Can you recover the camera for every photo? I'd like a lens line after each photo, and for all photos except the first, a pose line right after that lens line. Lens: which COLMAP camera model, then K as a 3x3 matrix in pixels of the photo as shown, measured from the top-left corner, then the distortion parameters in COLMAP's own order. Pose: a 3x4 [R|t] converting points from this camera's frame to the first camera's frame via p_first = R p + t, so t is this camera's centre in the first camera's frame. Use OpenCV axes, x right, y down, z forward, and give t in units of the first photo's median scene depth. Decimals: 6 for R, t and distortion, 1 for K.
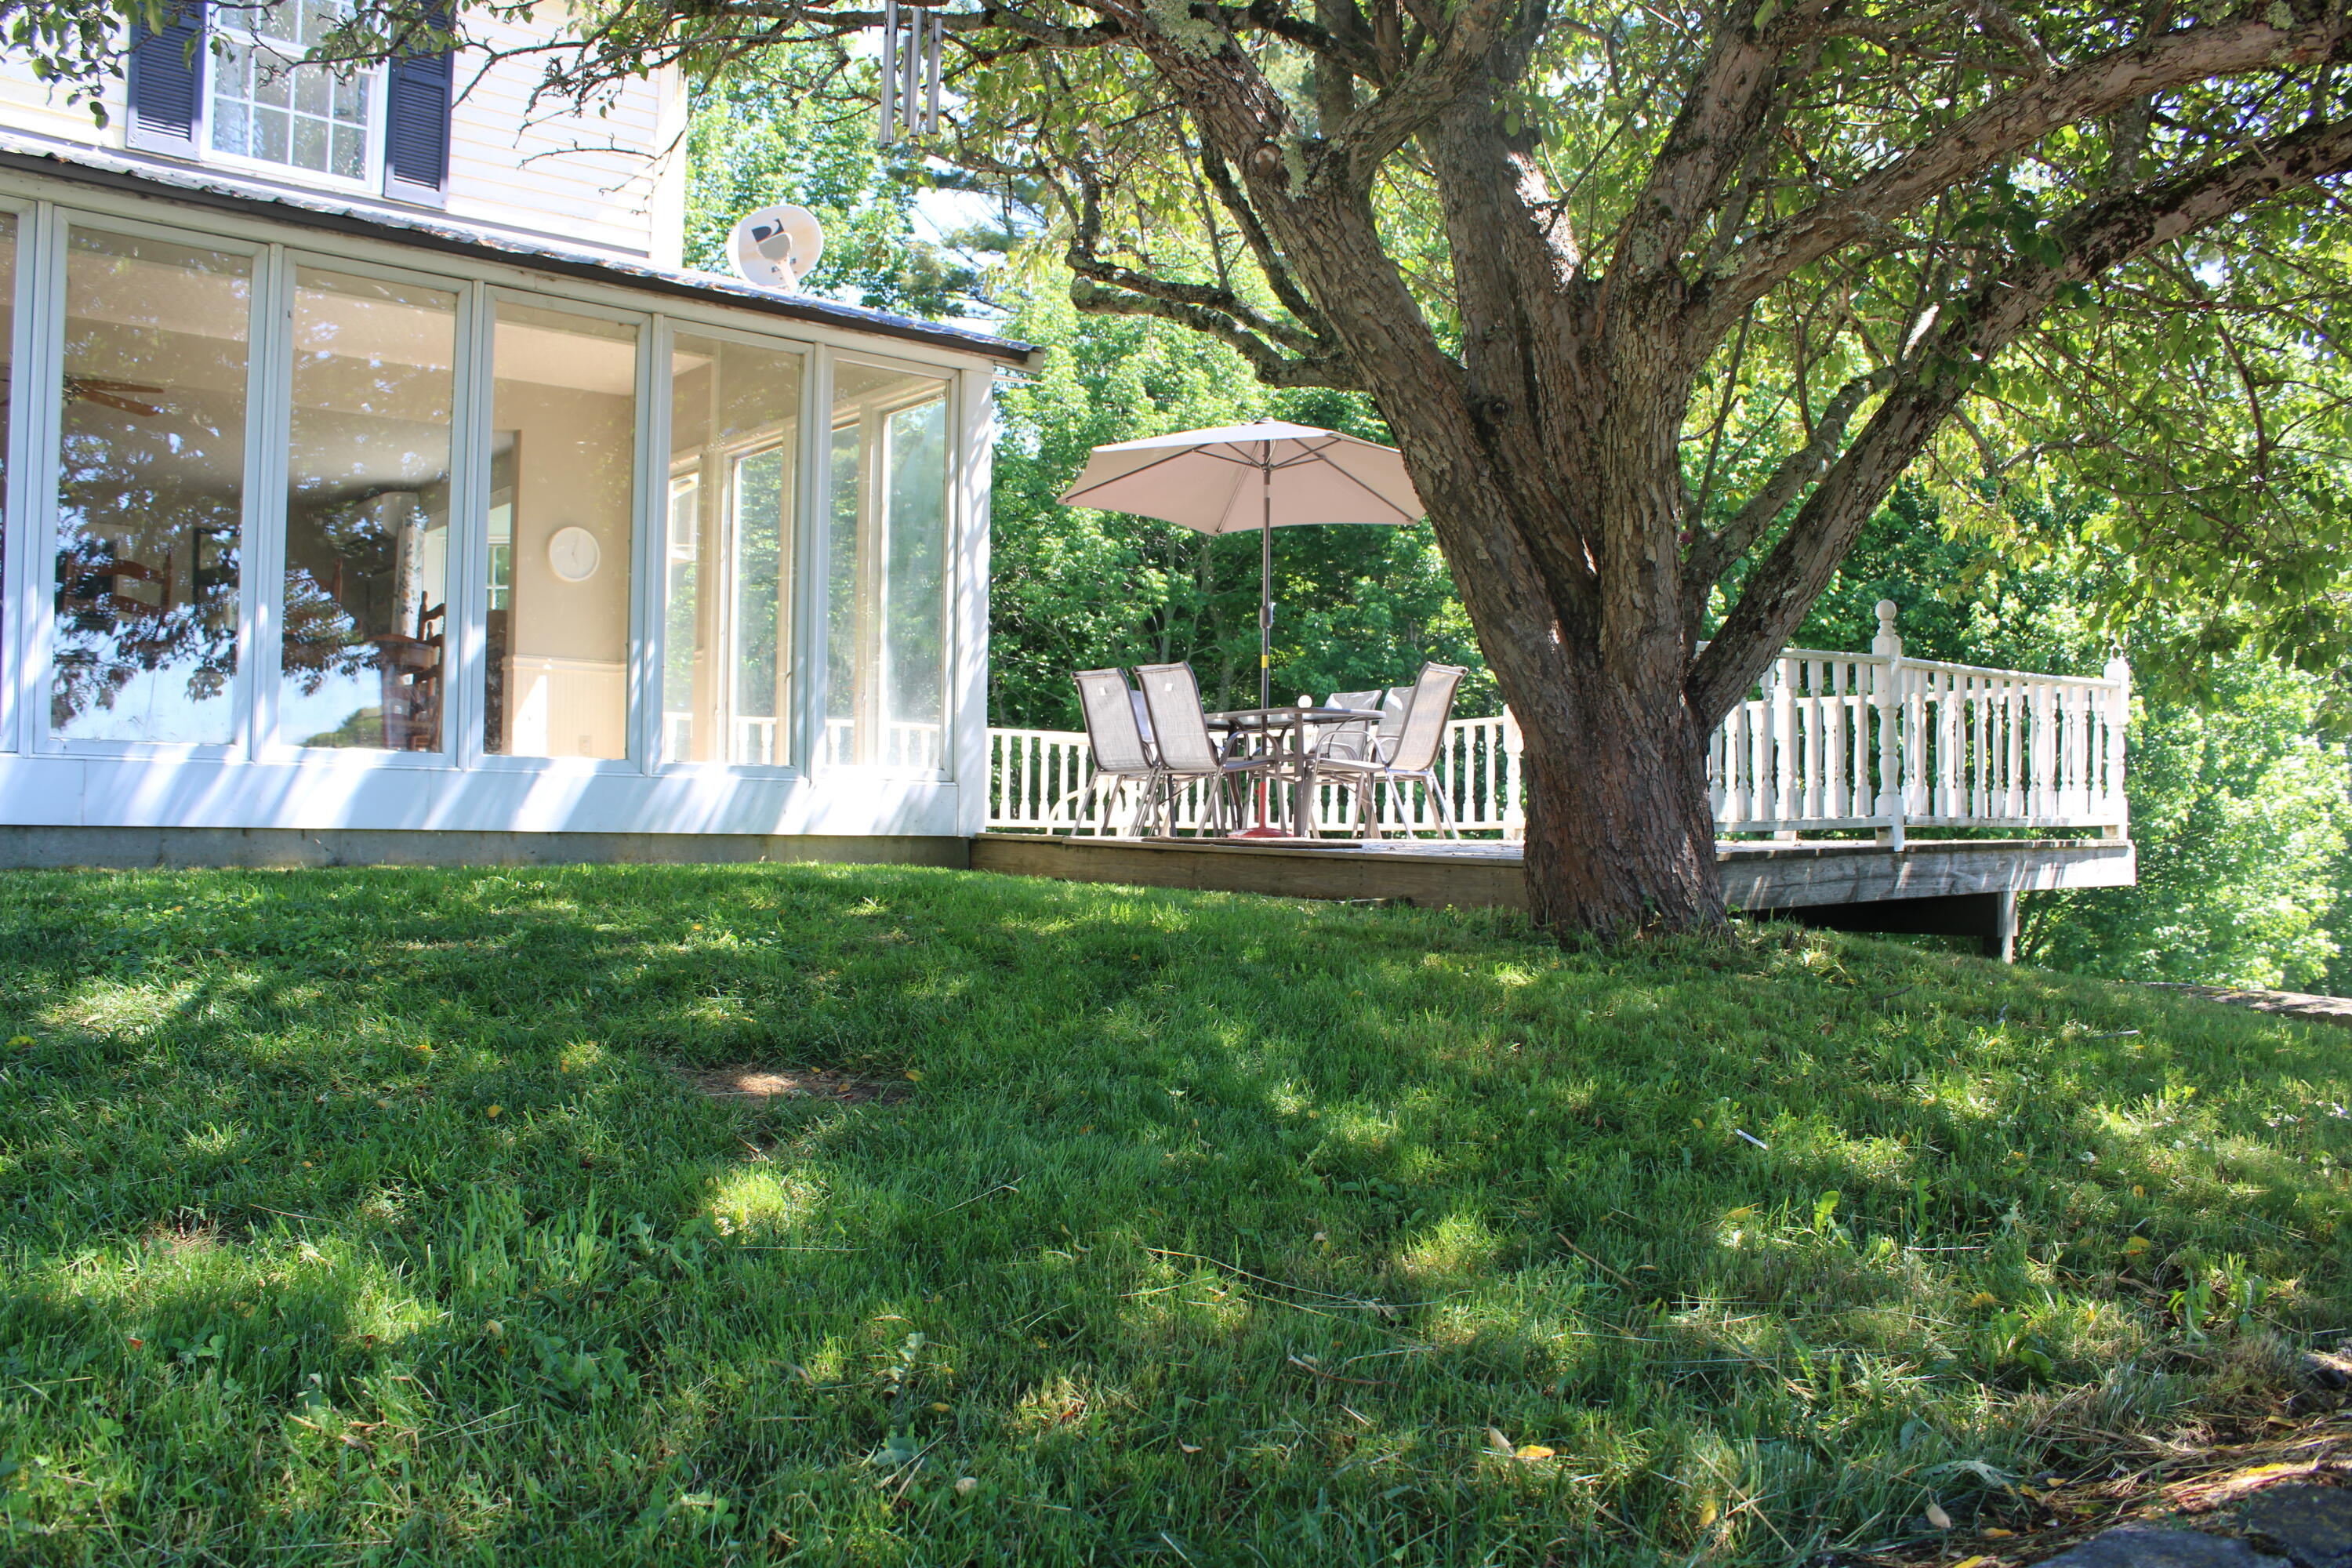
lens RADIAL K [[1950.7, 0, 1179.8], [0, 1950.7, 787.2], [0, 0, 1]] dist [-0.161284, 0.153592]
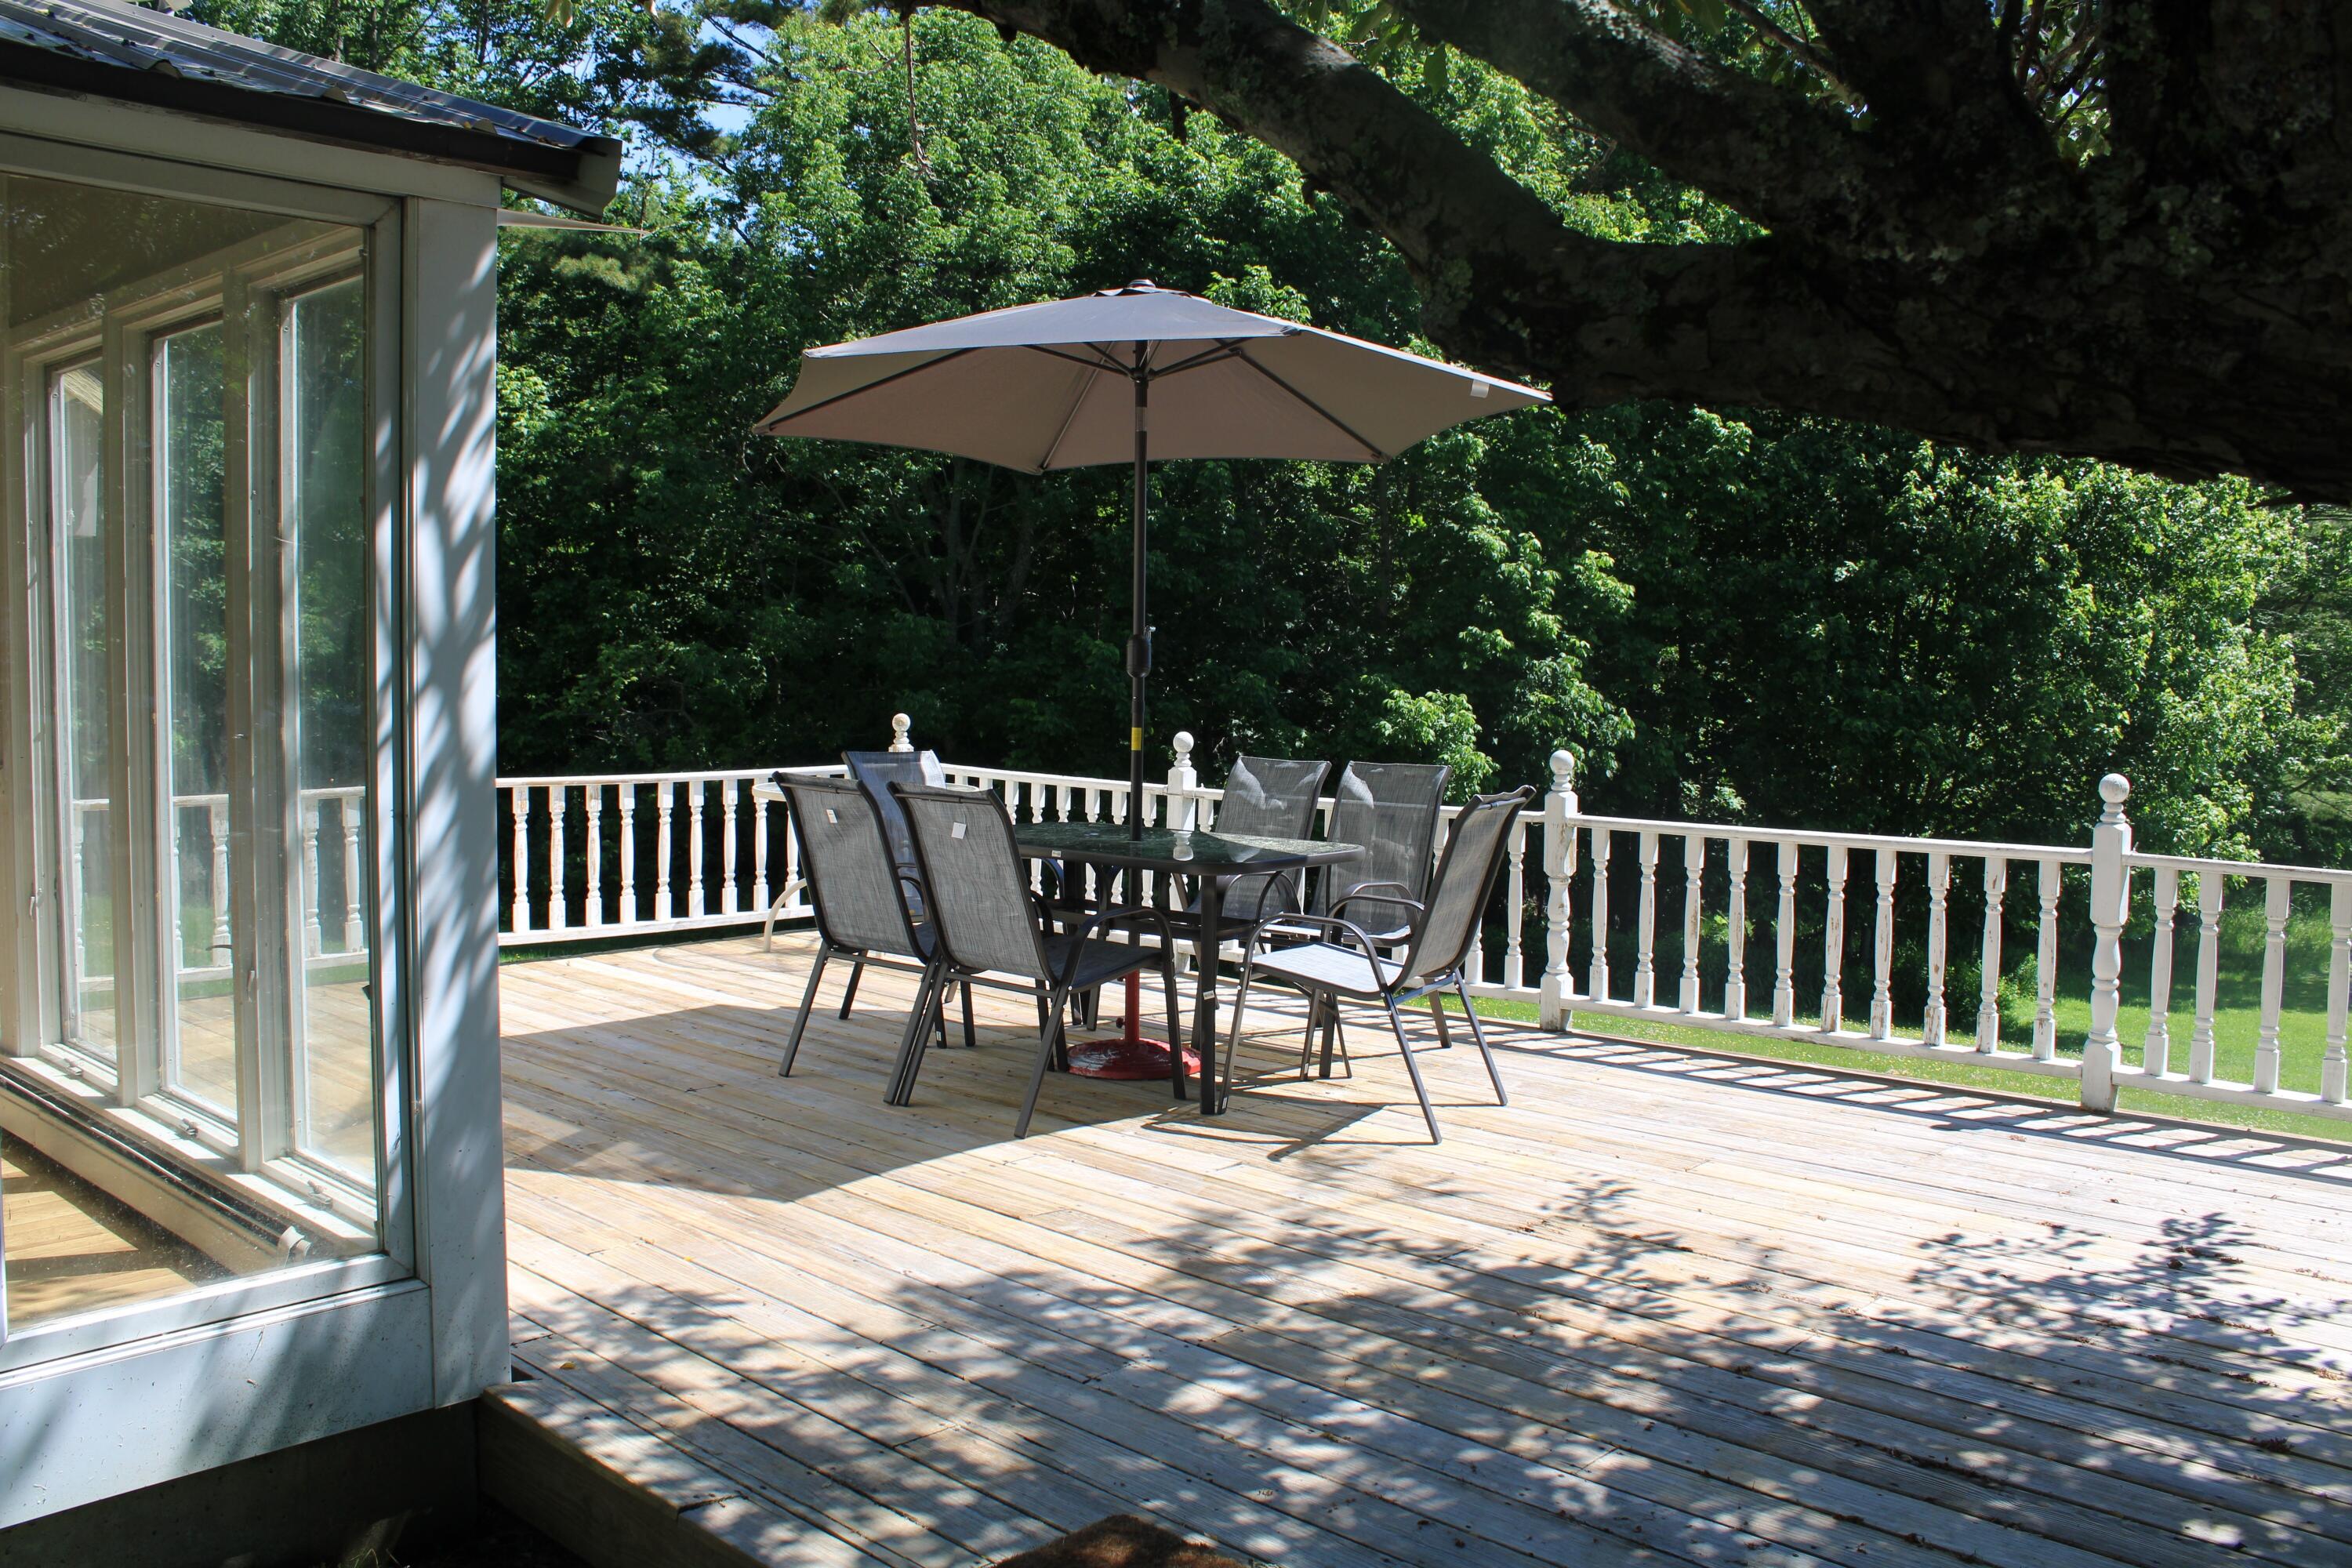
lens RADIAL K [[1950.7, 0, 1179.8], [0, 1950.7, 787.2], [0, 0, 1]] dist [-0.161284, 0.153592]
pose [[0.994330, -0.006793, 0.106118, -0.000891], [-0.003815, 0.995035, 0.099450, -0.039154], [-0.106266, -0.099291, 0.989368, 0.171071]]
